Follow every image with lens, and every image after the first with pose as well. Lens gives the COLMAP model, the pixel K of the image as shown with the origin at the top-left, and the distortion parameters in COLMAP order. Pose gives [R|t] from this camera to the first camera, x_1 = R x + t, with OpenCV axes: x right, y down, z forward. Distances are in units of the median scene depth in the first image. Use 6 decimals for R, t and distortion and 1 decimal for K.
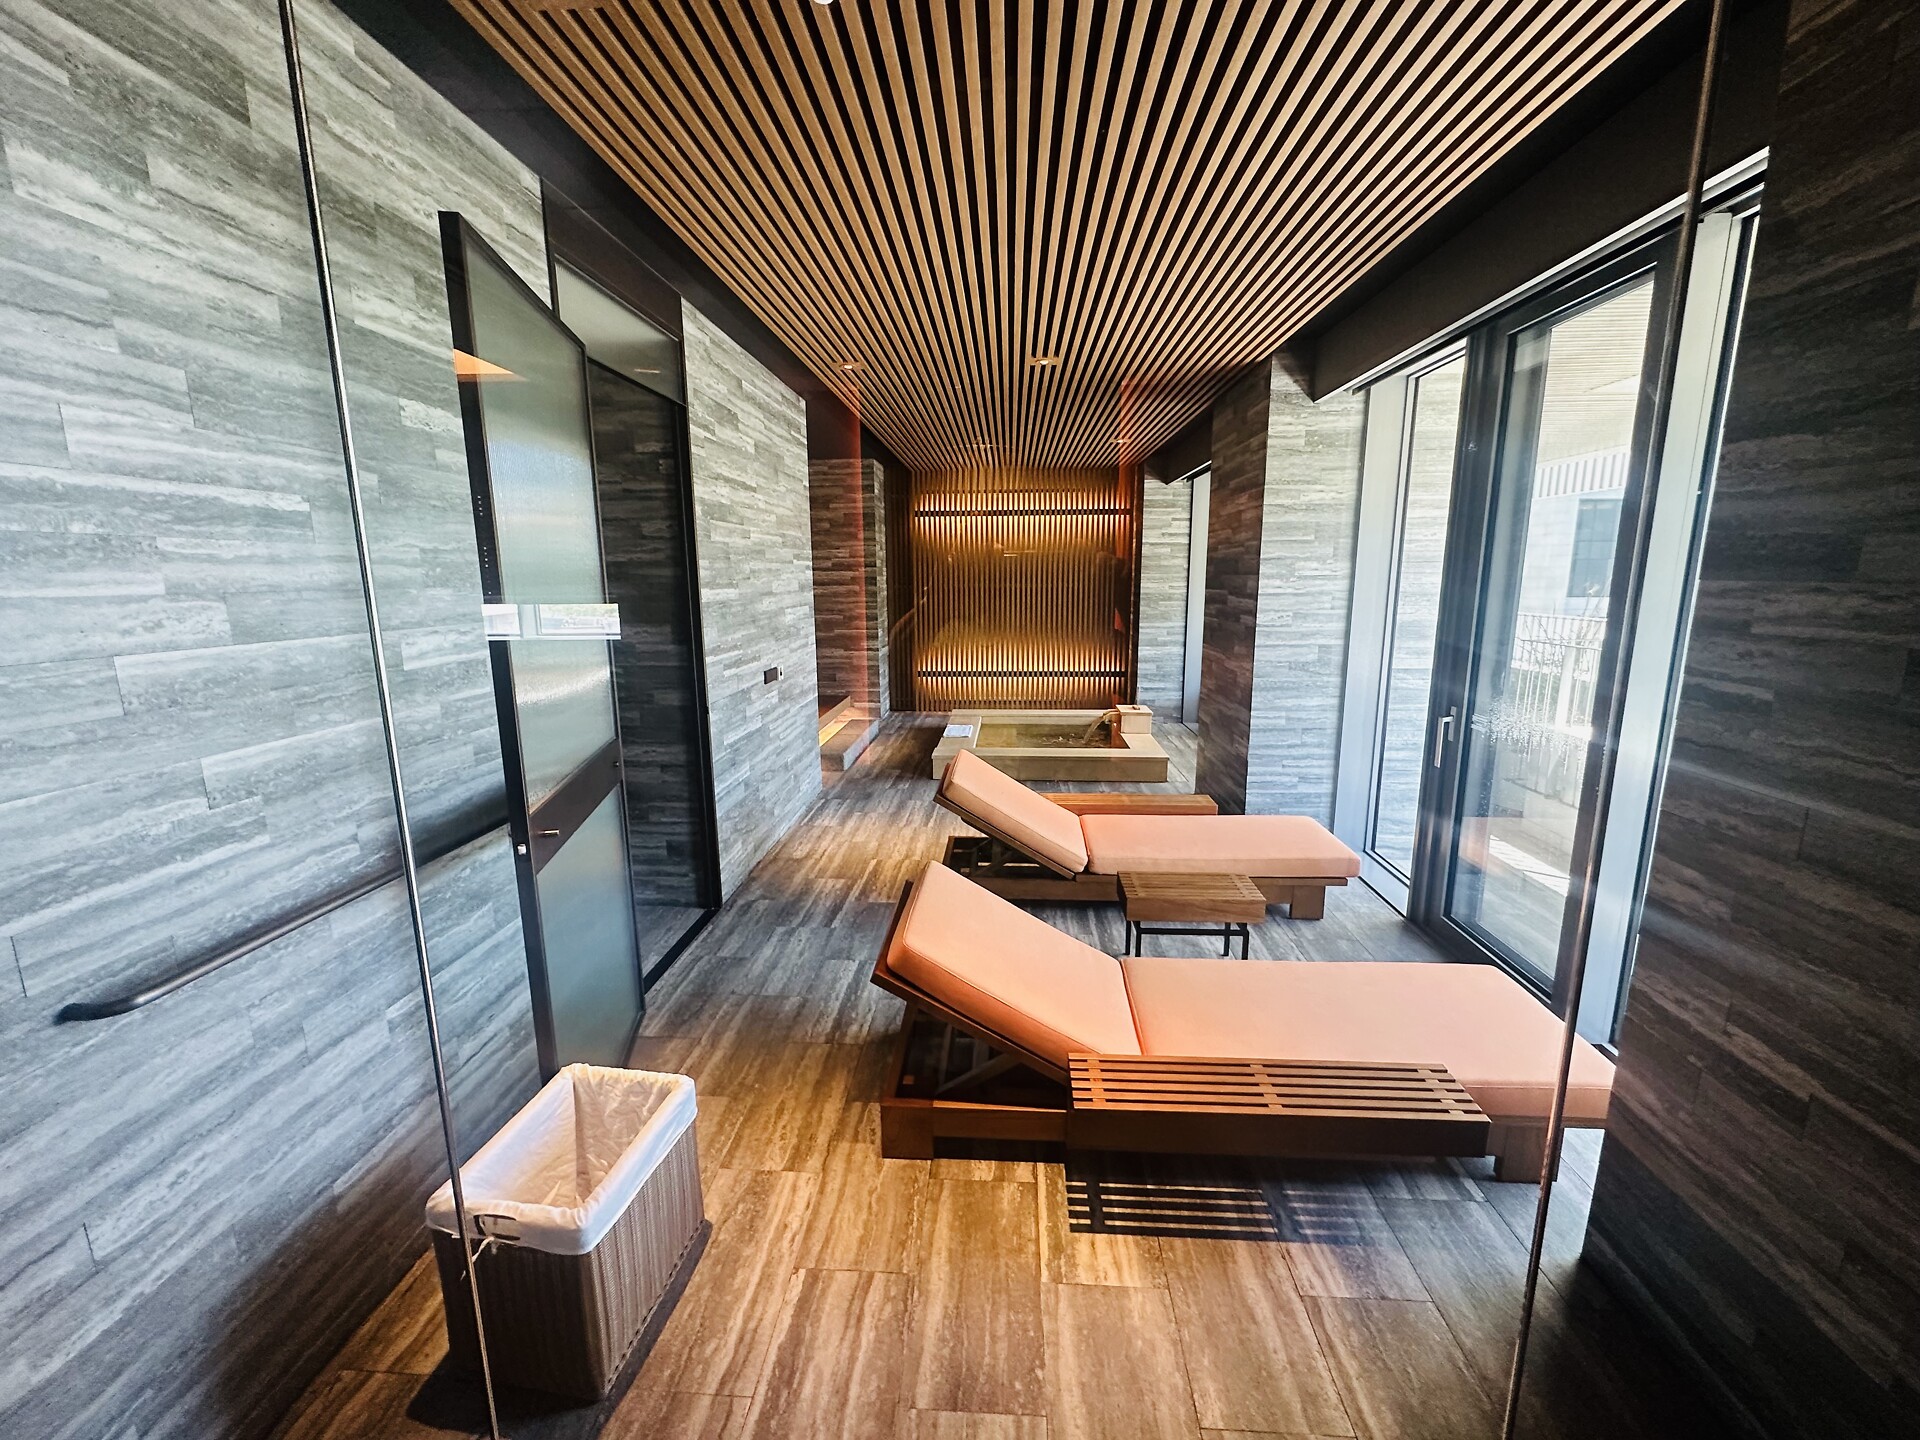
lens RADIAL K [[767.5, 0, 961.3], [0, 767.5, 717.2], [0, 0, 1]] dist [-0.003639, 0.000377]
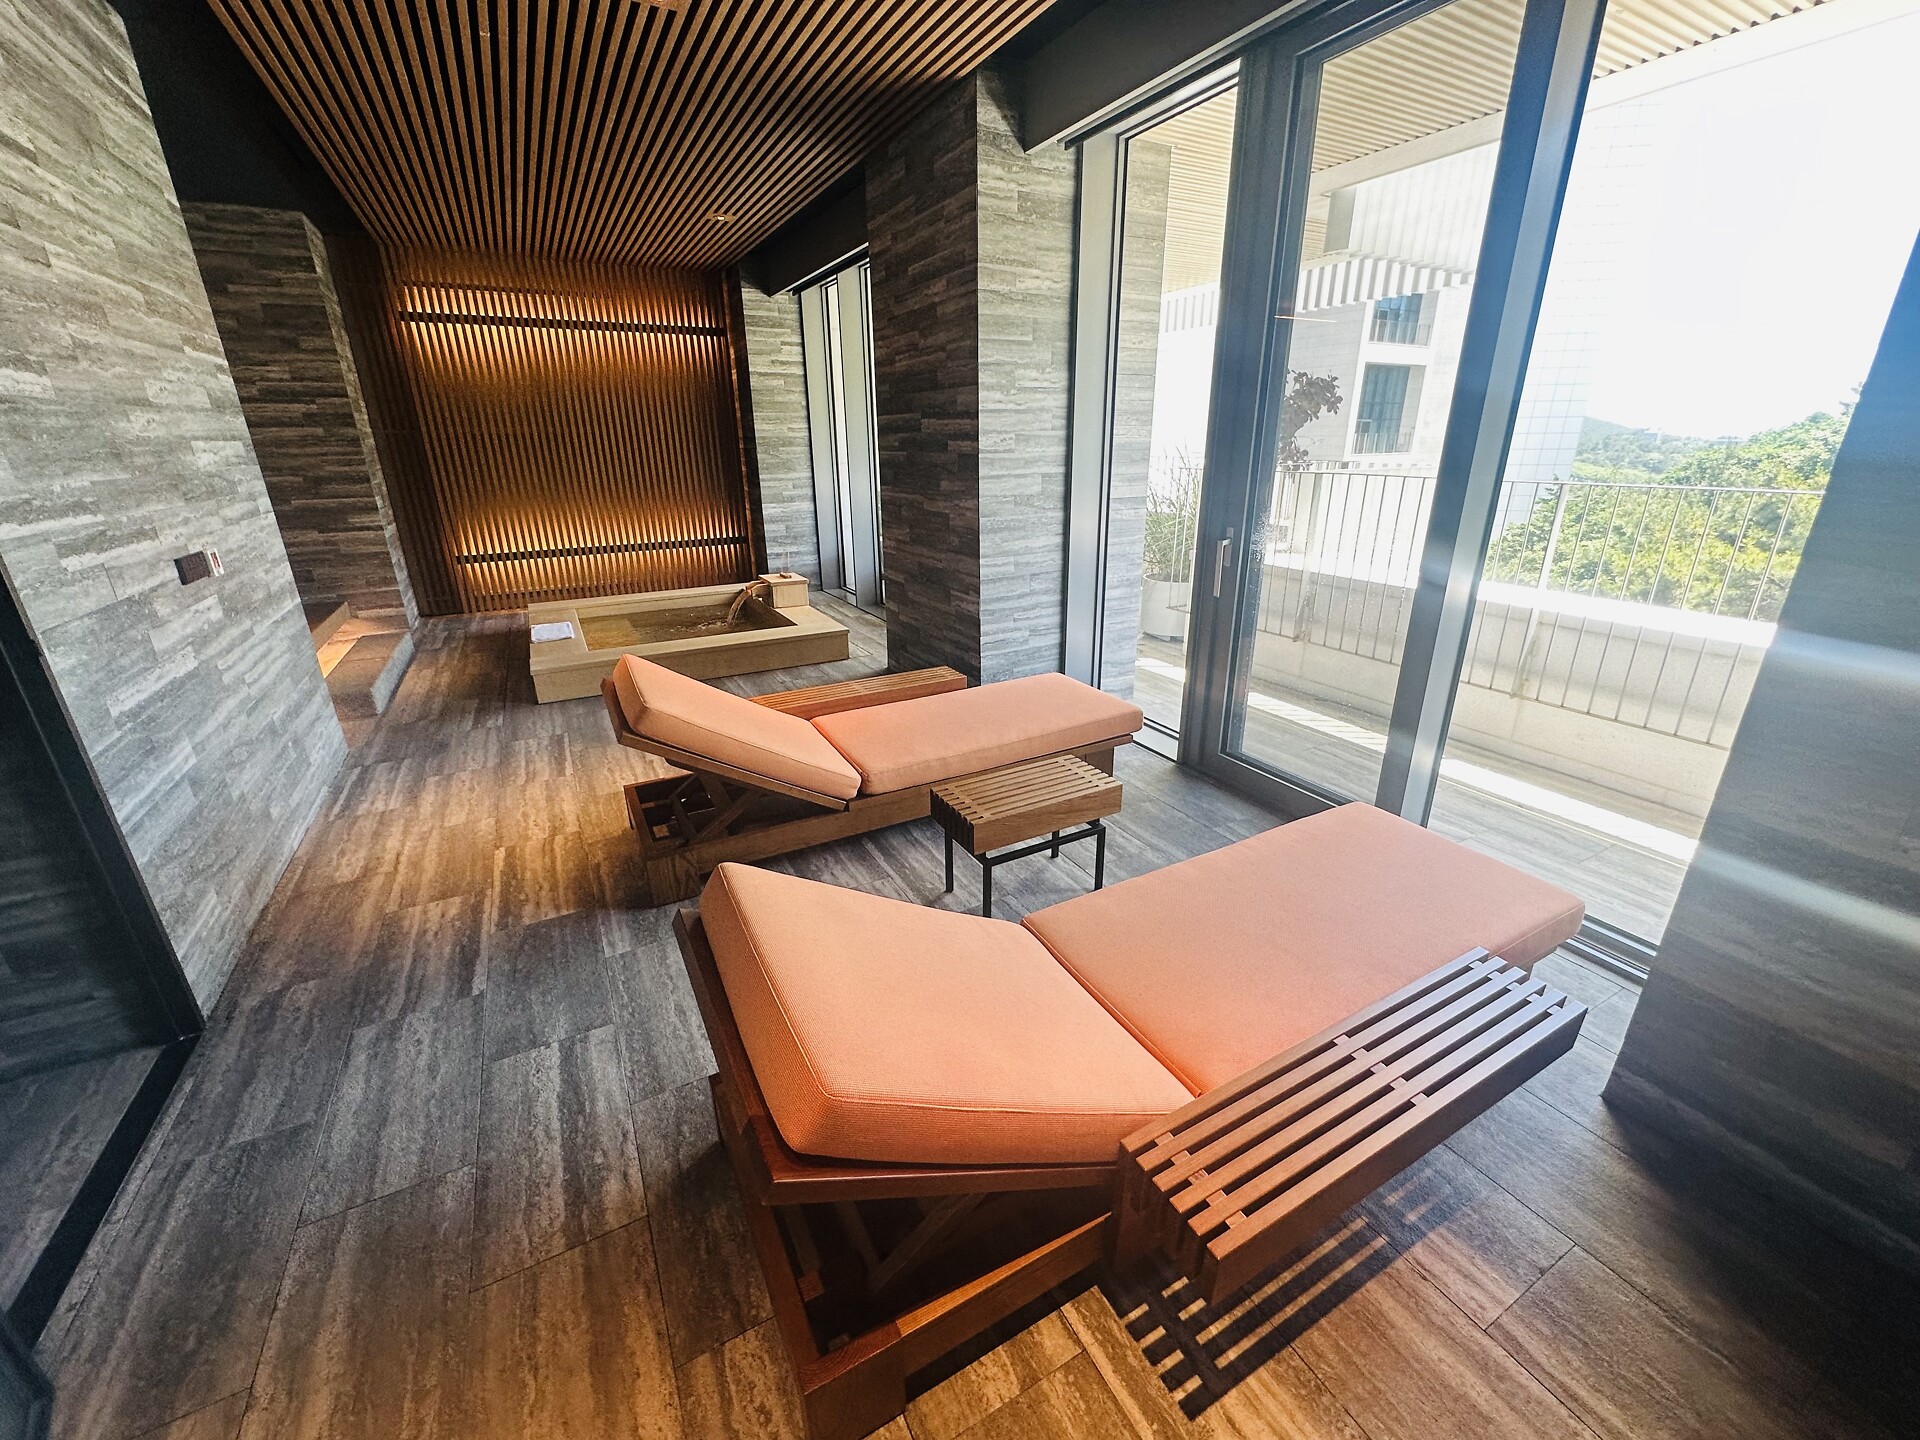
lens RADIAL K [[767.5, 0, 963.3], [0, 767.5, 716.8], [0, 0, 1]] dist [-0.003639, 0.000377]
pose [[0.843857, -0.185932, 0.503324, -0.093781], [0.103782, 0.976887, 0.186872, 0.002325], [-0.526436, -0.105457, 0.843649, 0.295826]]
